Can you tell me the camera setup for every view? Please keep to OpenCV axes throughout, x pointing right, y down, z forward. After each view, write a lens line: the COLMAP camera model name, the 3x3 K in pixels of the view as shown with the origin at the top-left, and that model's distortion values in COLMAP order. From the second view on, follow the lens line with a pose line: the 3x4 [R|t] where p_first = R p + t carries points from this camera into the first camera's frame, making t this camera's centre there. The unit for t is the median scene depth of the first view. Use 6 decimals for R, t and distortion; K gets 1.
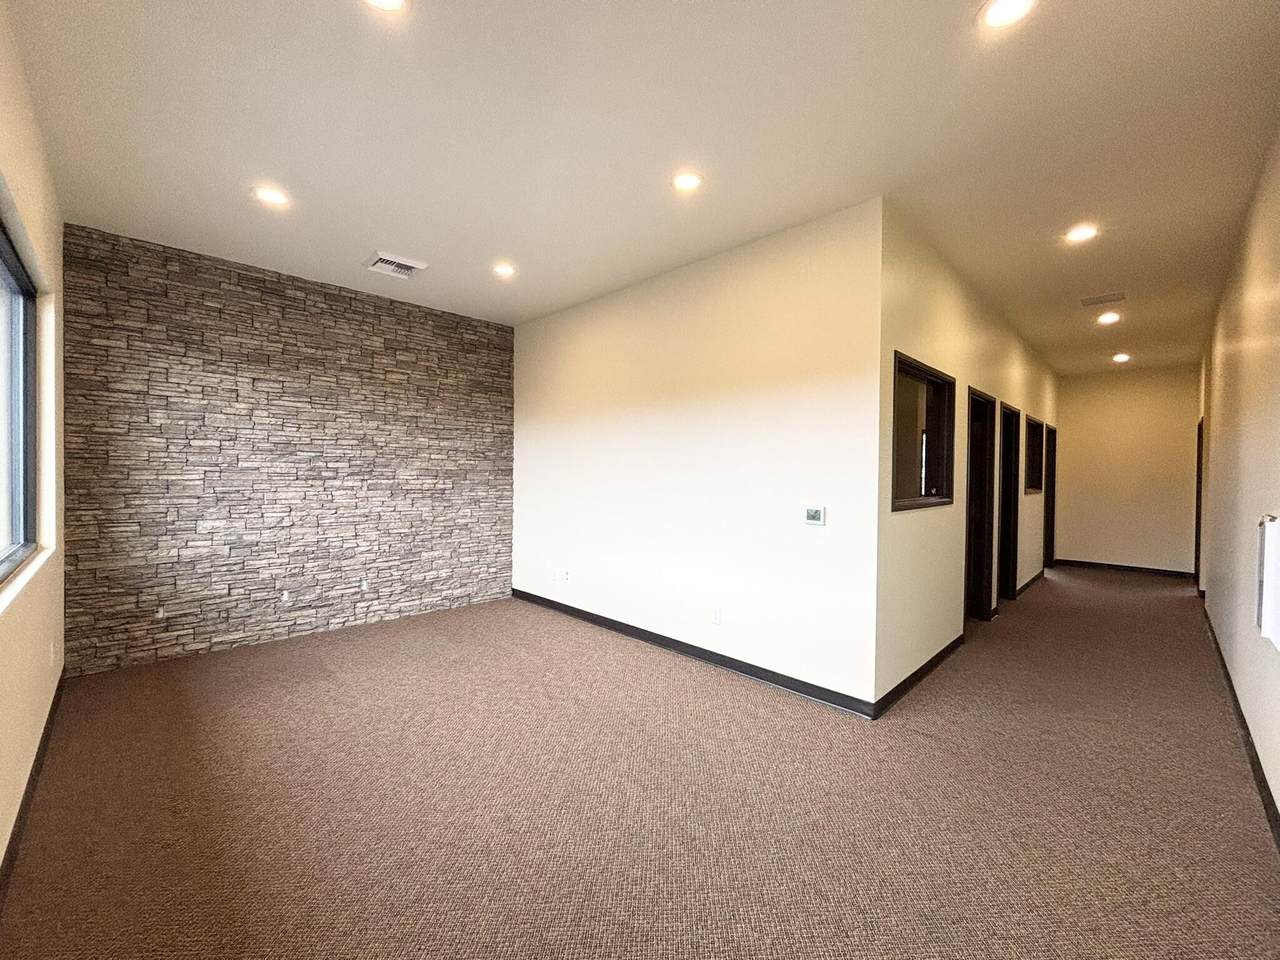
lens RADIAL K [[521.1, 0, 641.4], [0, 521.1, 478.3], [0, 0, 1]] dist [0.015328, -0.000252]
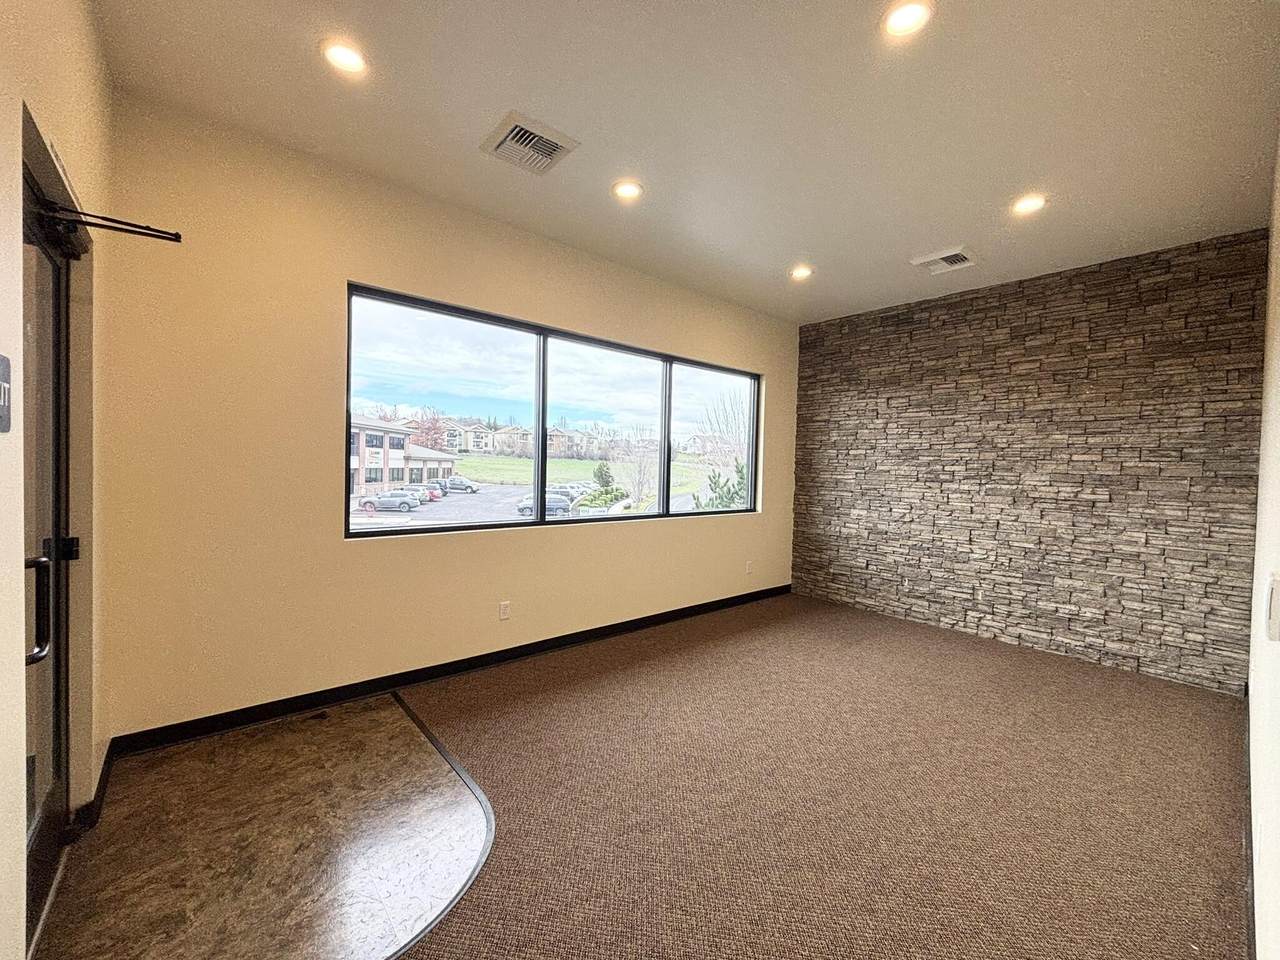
lens RADIAL K [[521.1, 0, 633.9], [0, 521.1, 476.9], [0, 0, 1]] dist [0.015328, -0.000252]
pose [[-0.064477, 0.009400, -0.997875, 0.475152], [-0.036194, 0.999276, 0.011752, 0.001694], [0.997263, 0.036875, -0.064090, 0.444435]]
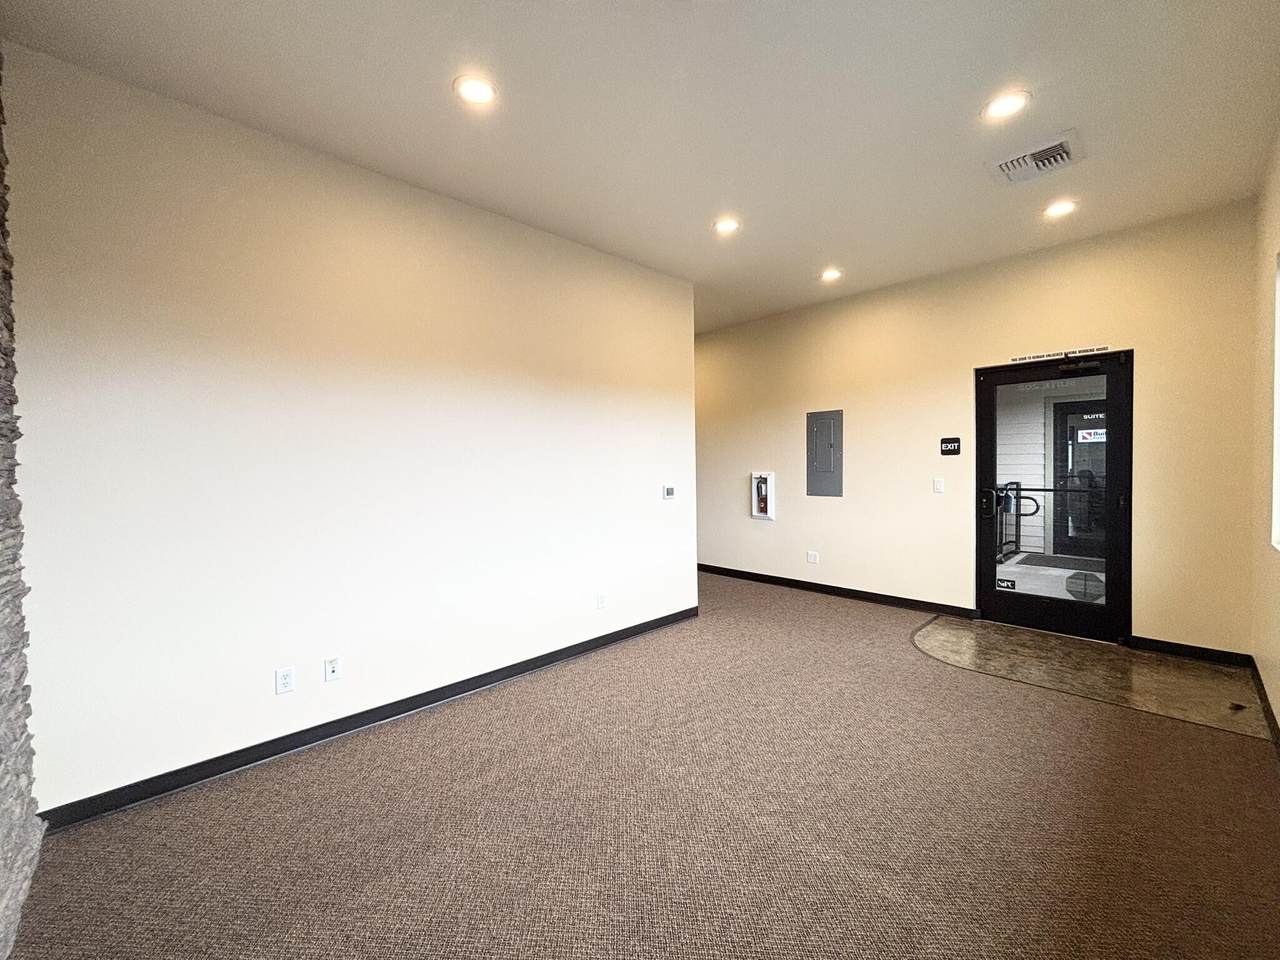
lens RADIAL K [[521.1, 0, 637.4], [0, 521.1, 468.2], [0, 0, 1]] dist [0.015328, -0.000252]
pose [[-0.000446, -0.017184, 0.999852, -0.729970], [0.025509, 0.999527, 0.017190, -0.012965], [-0.999674, 0.025513, -0.000007, 0.756035]]
